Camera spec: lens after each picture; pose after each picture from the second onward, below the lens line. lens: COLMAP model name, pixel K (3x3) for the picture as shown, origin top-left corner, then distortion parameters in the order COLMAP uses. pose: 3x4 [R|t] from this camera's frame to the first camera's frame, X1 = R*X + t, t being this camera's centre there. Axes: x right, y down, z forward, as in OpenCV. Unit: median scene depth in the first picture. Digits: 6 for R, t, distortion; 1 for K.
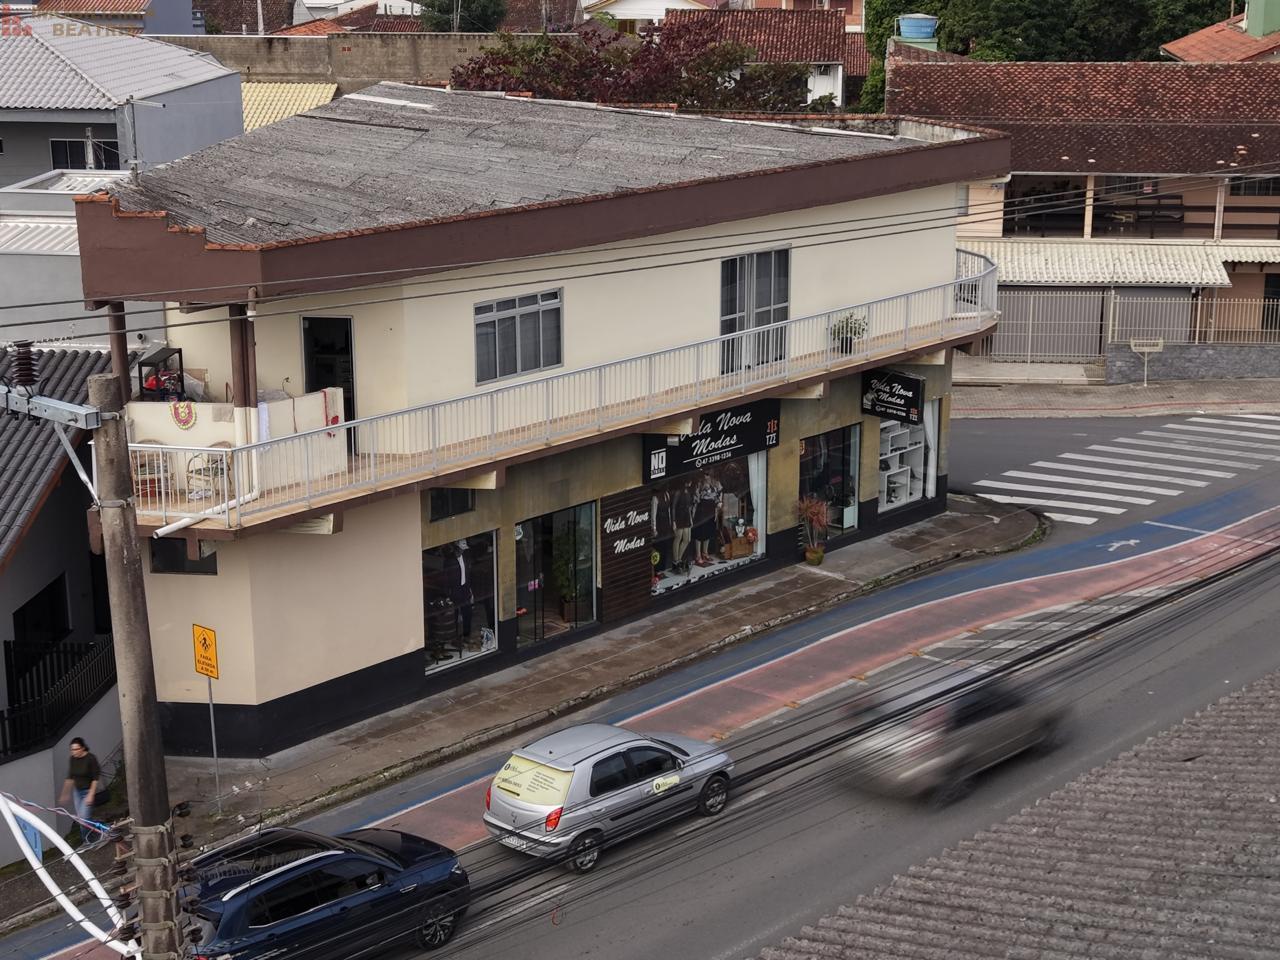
lens RADIAL K [[2141.0, 0, 640.0], [0, 2141.0, 480.0], [0, 0, 1]] dist [0.054120, 0.145318]
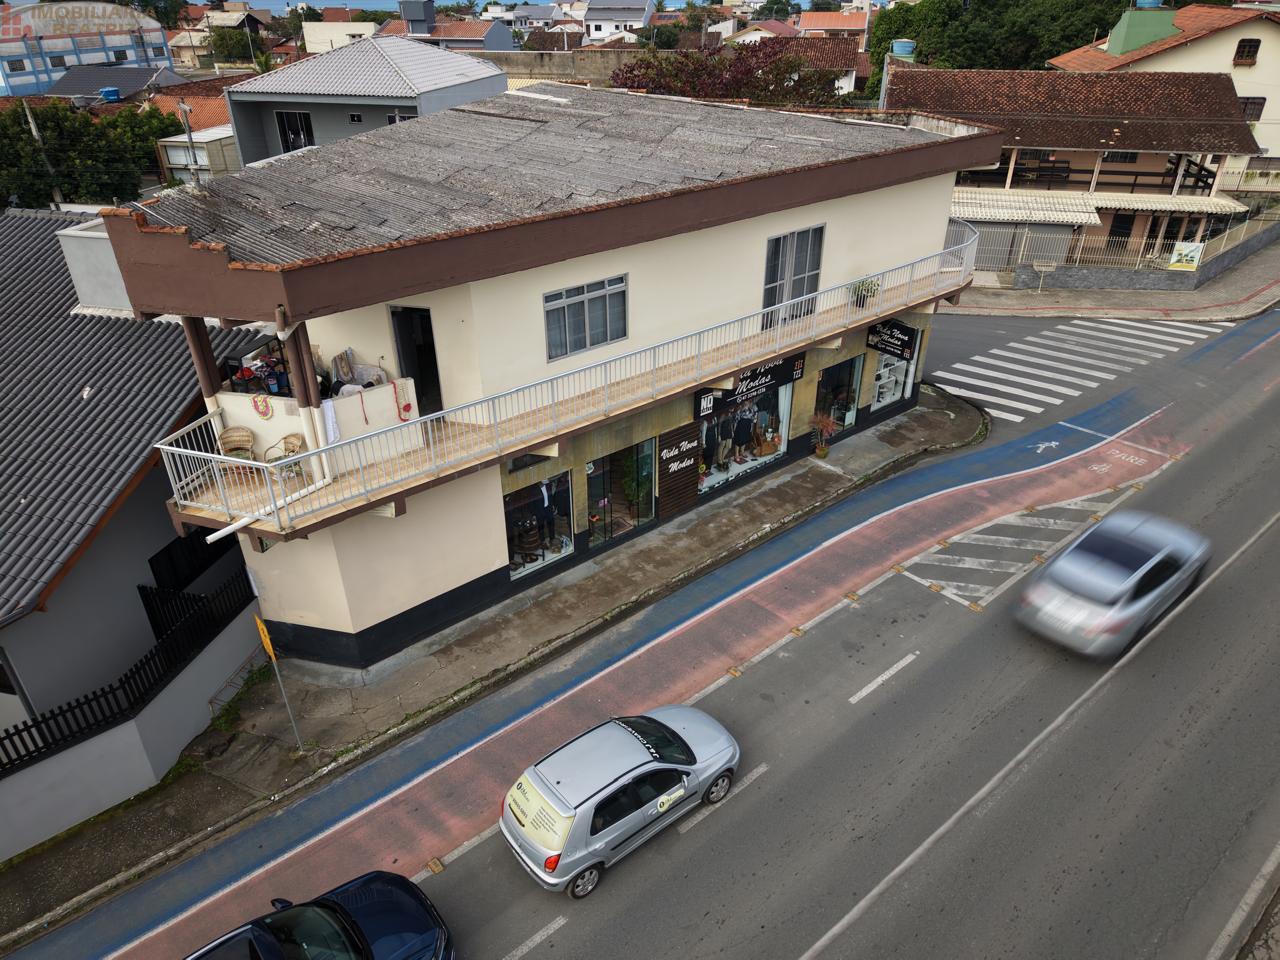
lens RADIAL K [[847.8, 0, 634.3], [0, 847.8, 479.1], [0, 0, 1]] dist [0.003649, -0.004266]
pose [[0.991859, 0.061204, -0.111665, 0.023940], [-0.030606, 0.965794, 0.257498, -0.090781], [0.123605, -0.251984, 0.959805, 0.473531]]
